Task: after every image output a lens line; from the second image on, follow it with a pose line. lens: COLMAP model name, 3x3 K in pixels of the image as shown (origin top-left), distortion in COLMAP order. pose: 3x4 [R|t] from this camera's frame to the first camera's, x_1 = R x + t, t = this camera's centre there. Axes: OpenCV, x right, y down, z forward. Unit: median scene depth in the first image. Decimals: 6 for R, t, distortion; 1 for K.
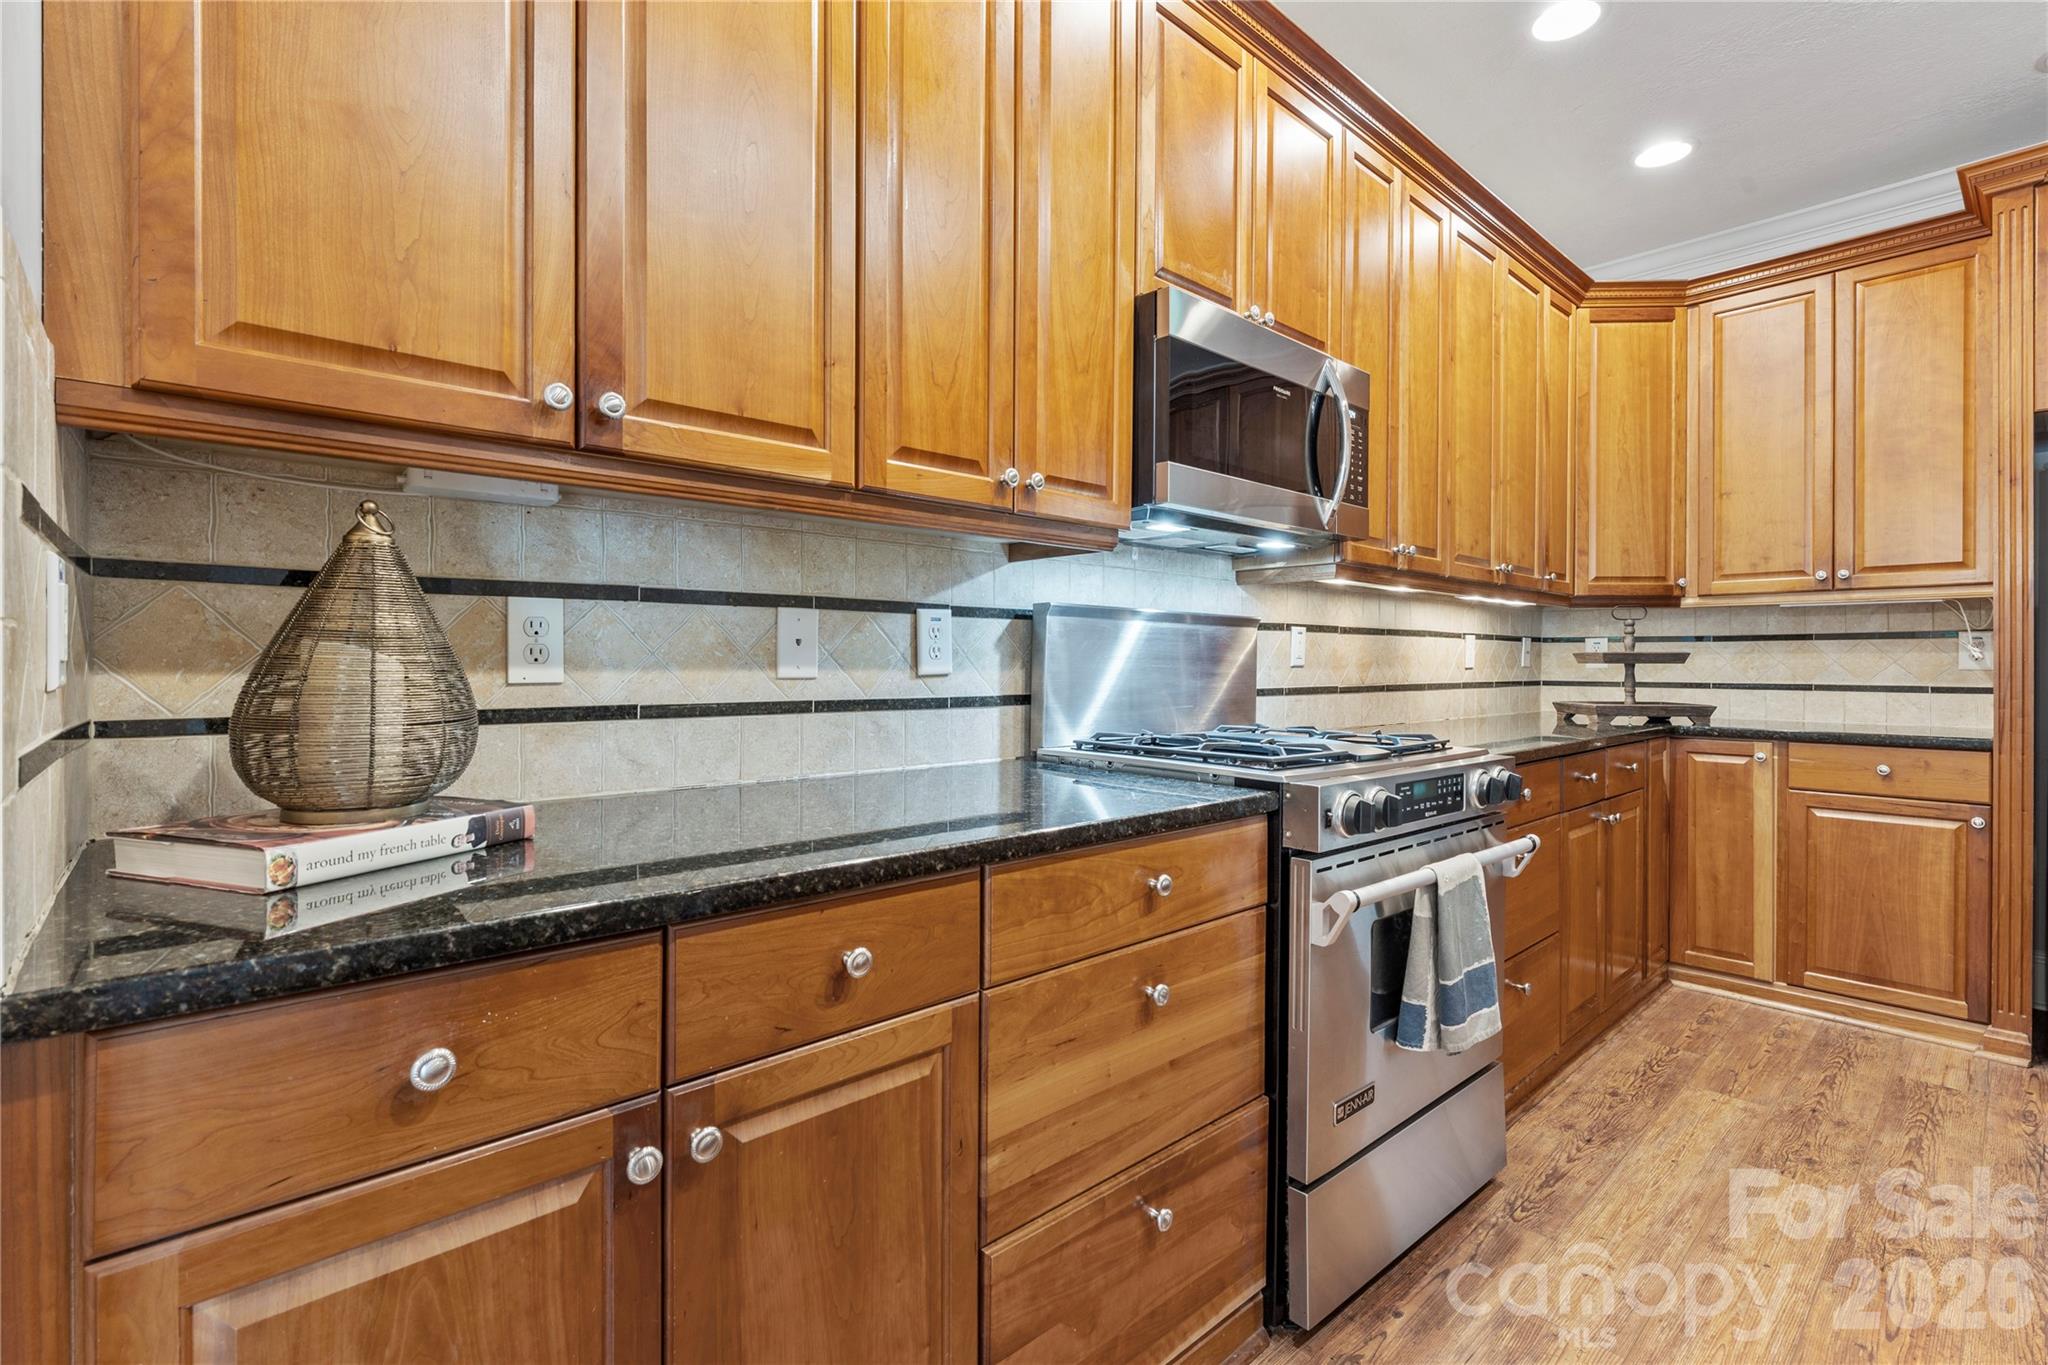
lens RADIAL K [[926.3, 0, 1028.4], [0, 926.3, 662.1], [0, 0, 1]] dist [-0.001052, -0.000119]
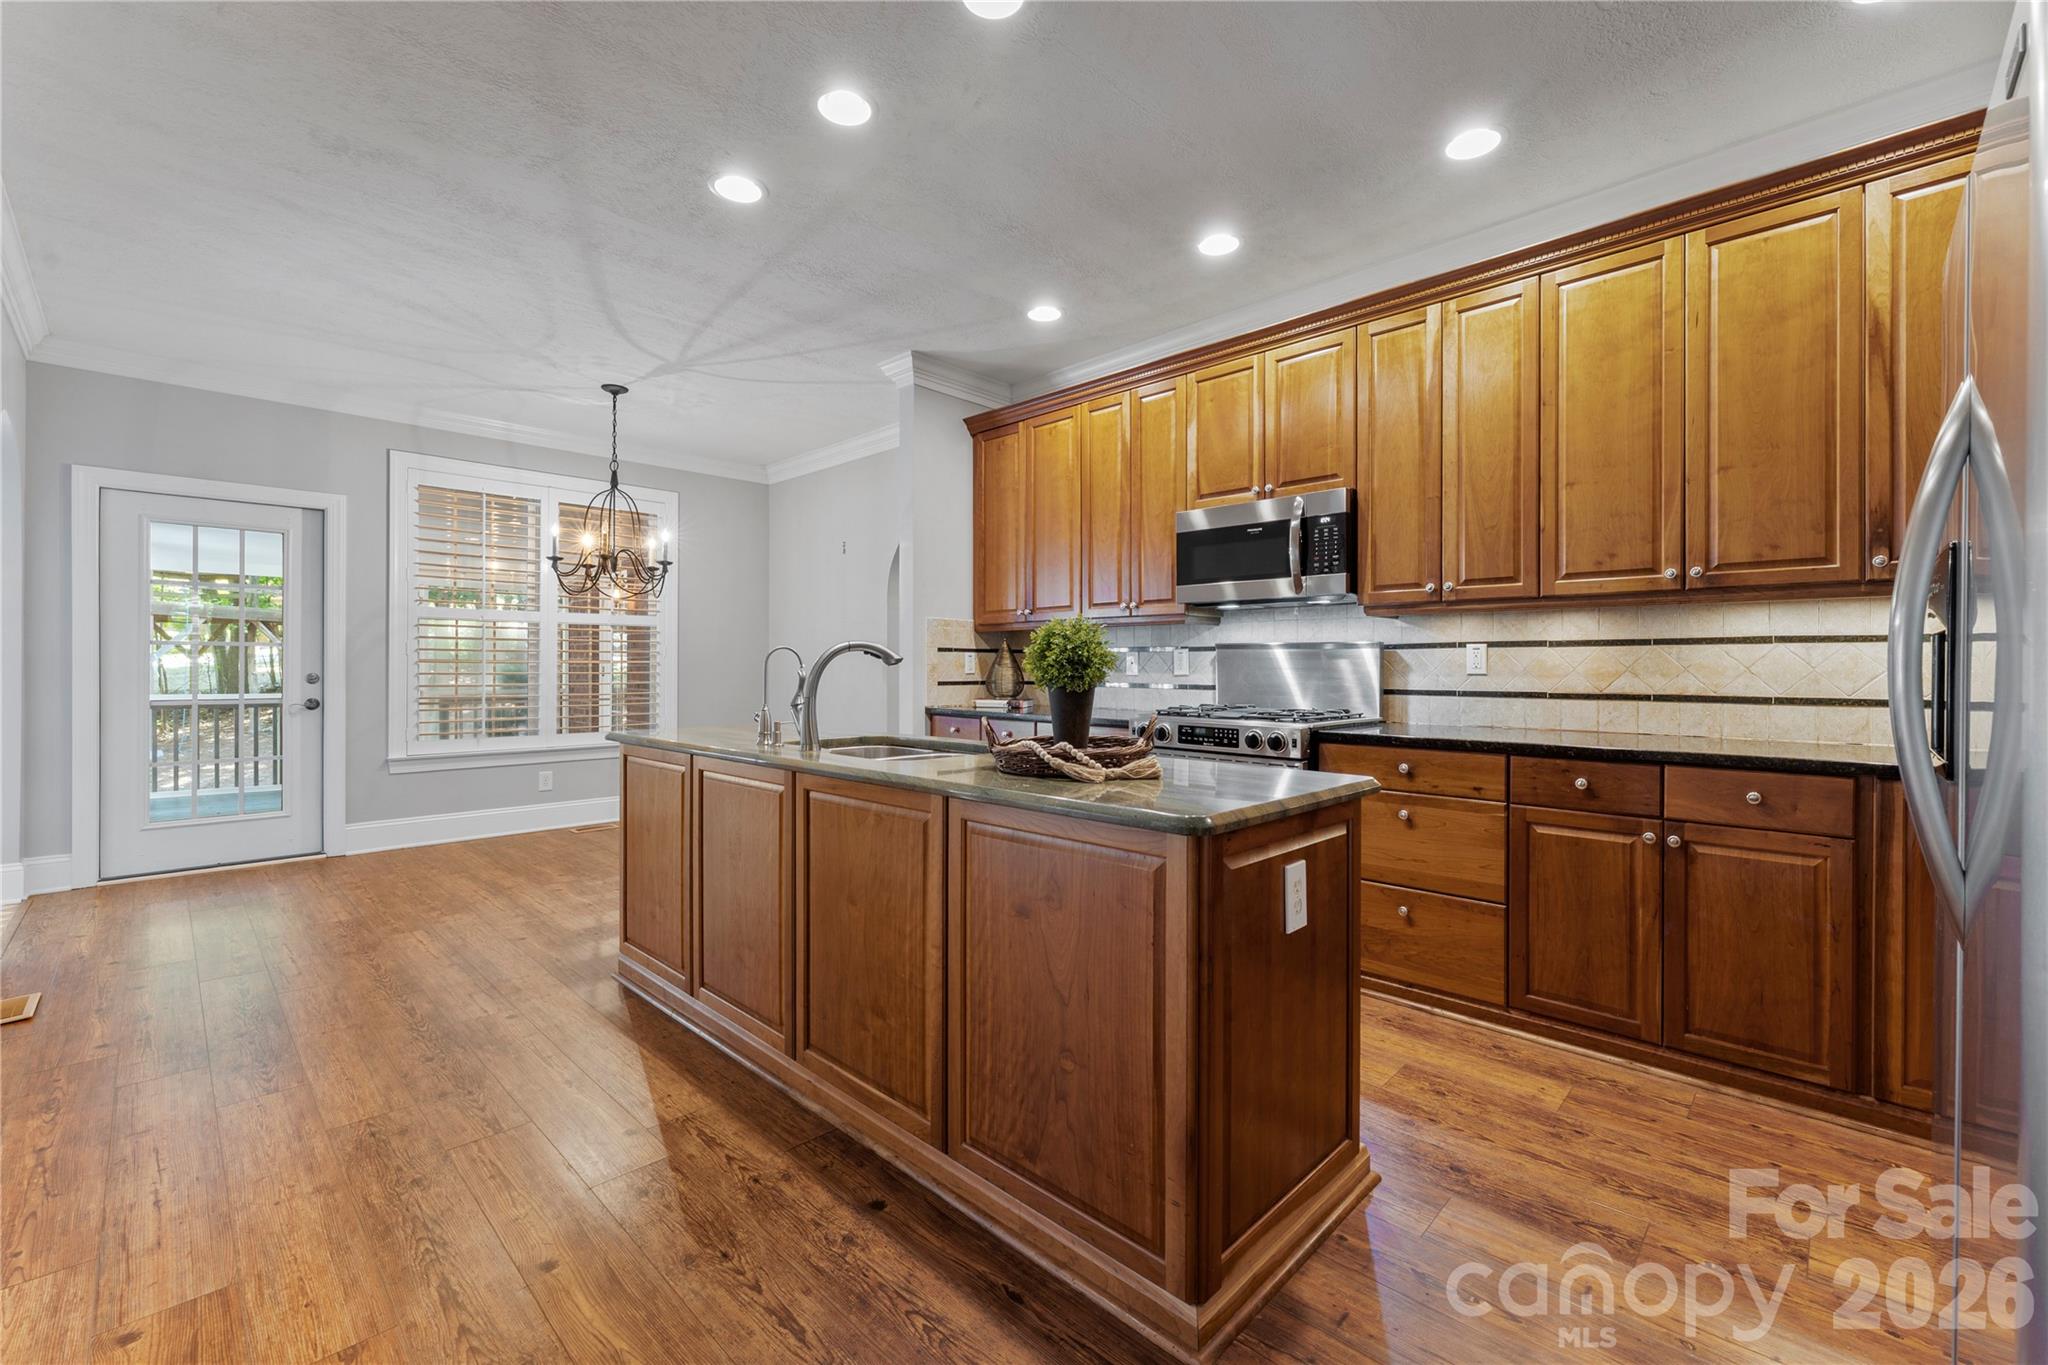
lens RADIAL K [[857.6, 0, 1057.2], [0, 857.6, 673.2], [0, 0, 1]] dist [-0.000407, -0.000068]
pose [[0.077879, 0.001430, -0.996962, 2.337226], [-0.004029, 0.999991, 0.001120, 0.005822], [0.996955, 0.003929, 0.077884, 0.524634]]
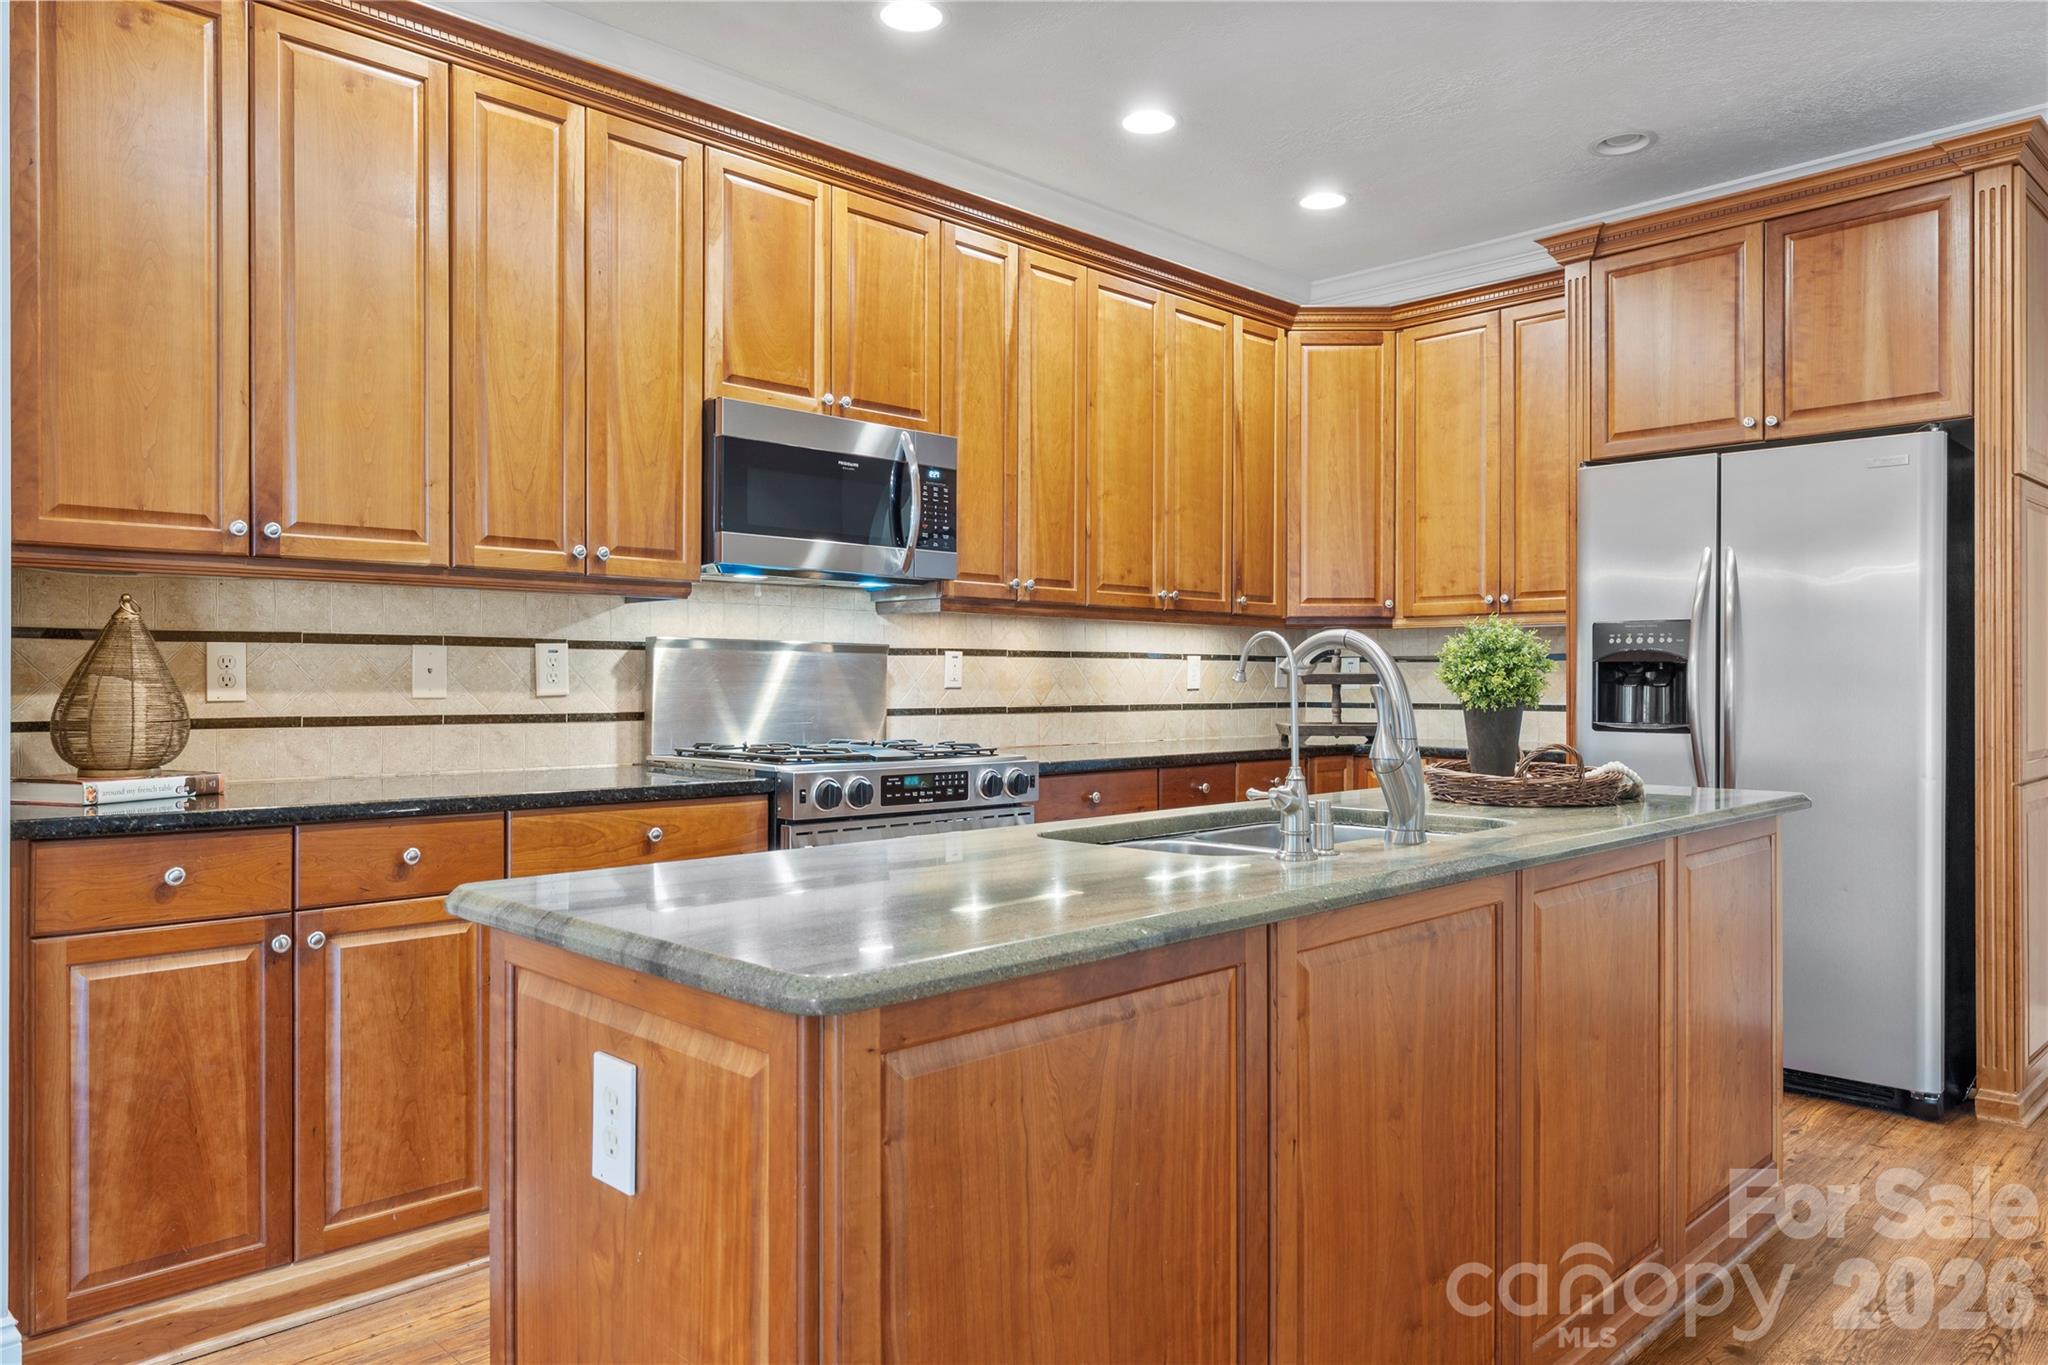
lens RADIAL K [[1352.4, 0, 1024.0], [0, 1352.4, 682.5], [0, 0, 1]] dist [0.000540, 0.001581]
pose [[0.999299, -0.002373, 0.037372, 0.510066], [0.002367, 0.999997, 0.000208, -0.003184], [-0.037373, -0.000120, 0.999301, -0.931962]]
